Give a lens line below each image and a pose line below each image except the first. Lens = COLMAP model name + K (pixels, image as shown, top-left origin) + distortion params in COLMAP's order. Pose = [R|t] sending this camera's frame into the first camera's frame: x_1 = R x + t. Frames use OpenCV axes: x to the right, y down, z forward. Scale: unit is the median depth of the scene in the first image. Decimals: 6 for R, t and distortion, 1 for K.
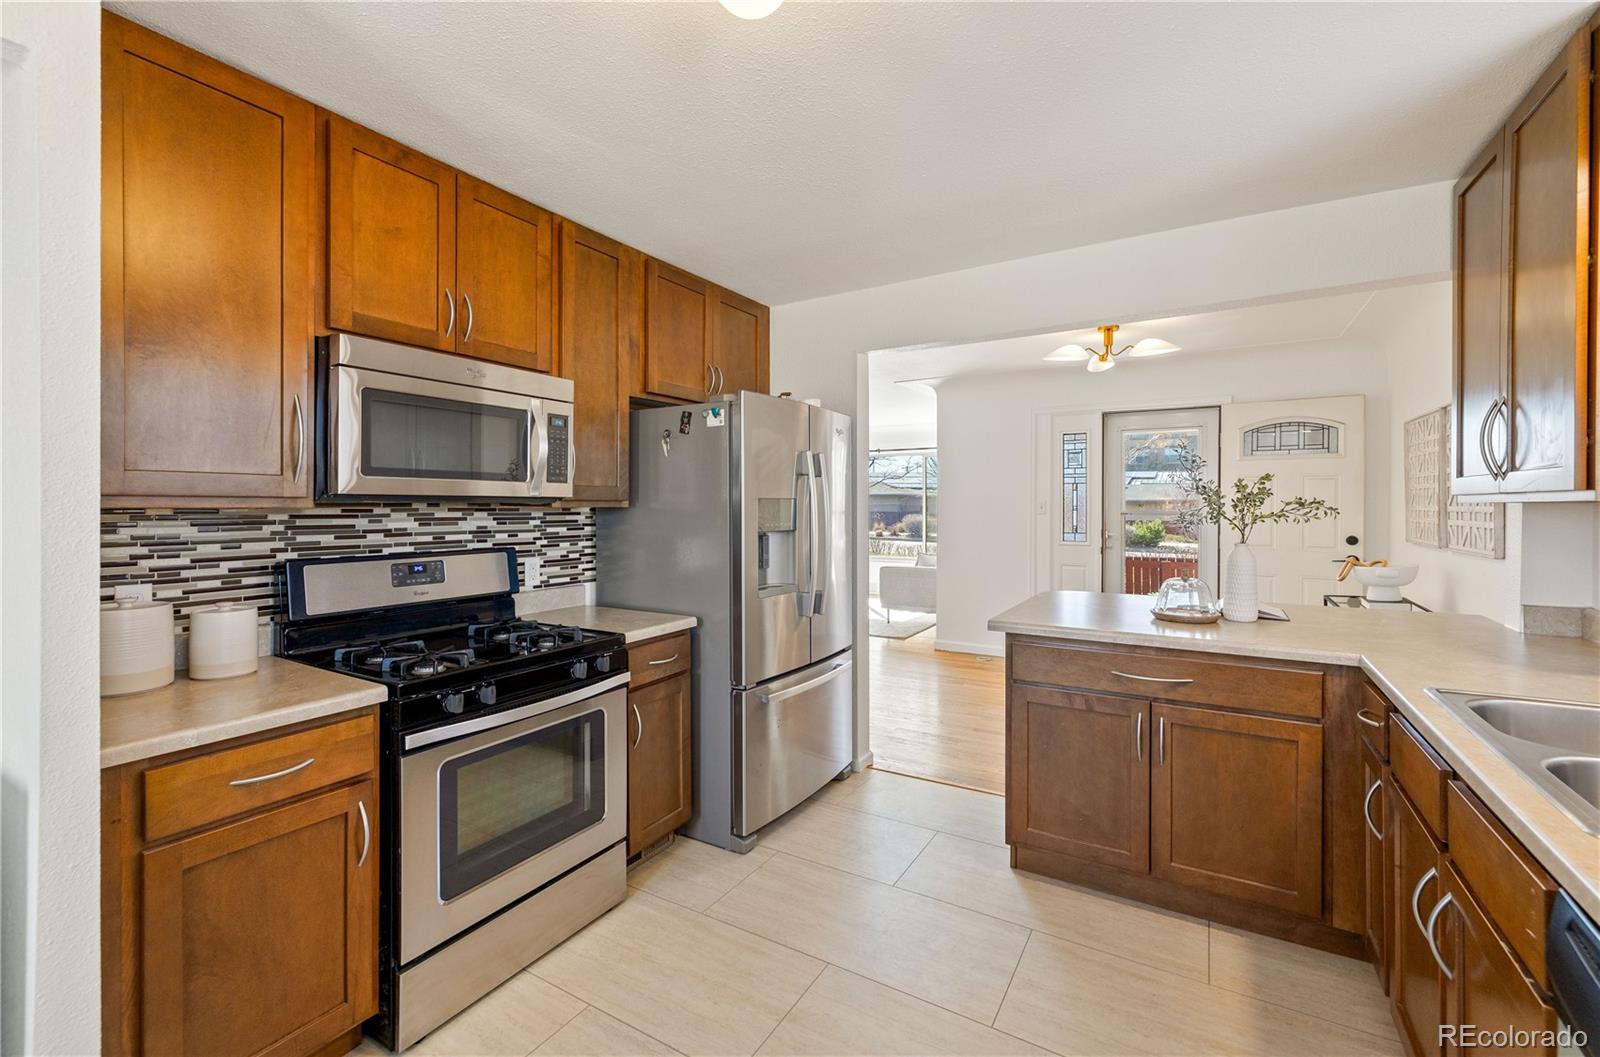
lens RADIAL K [[687.4, 0, 796.4], [0, 687.4, 514.5], [0, 0, 1]] dist [-0.000933, -0.000194]
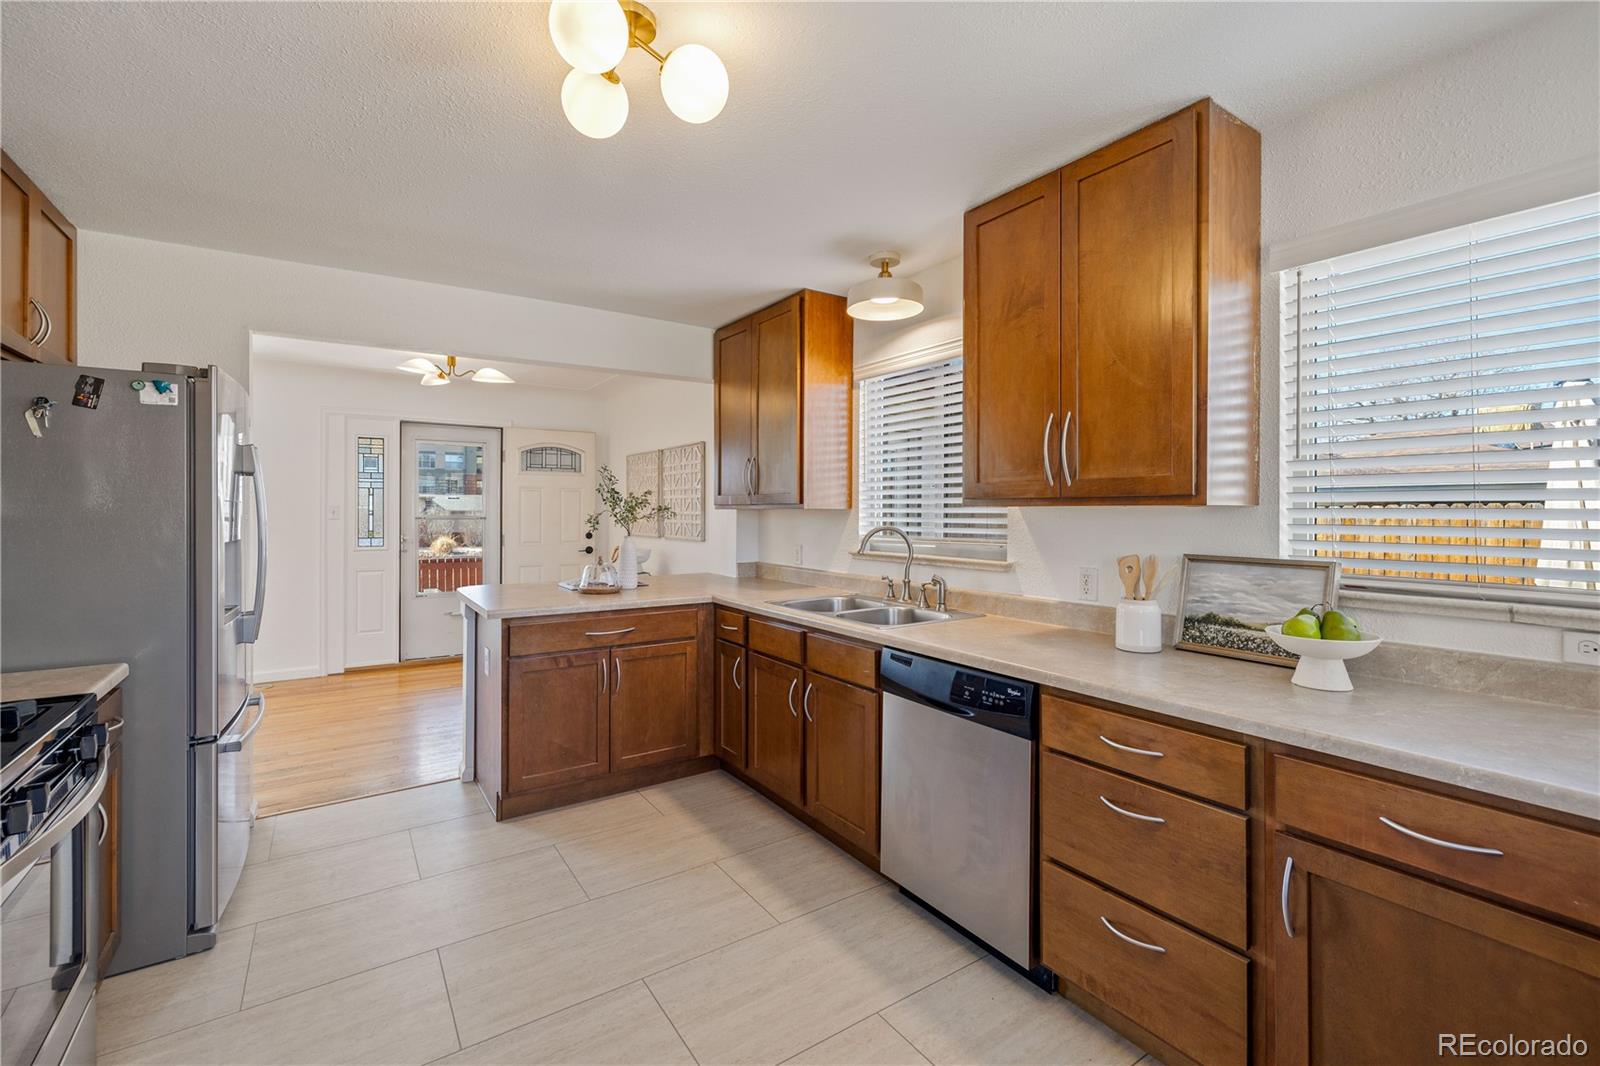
lens RADIAL K [[687.4, 0, 802.9], [0, 687.4, 518.7], [0, 0, 1]] dist [-0.000933, -0.000194]
pose [[0.408455, -0.009693, 0.912727, -0.563126], [0.010675, 0.999926, 0.005842, -0.000219], [-0.912716, 0.007357, 0.408528, 0.052029]]
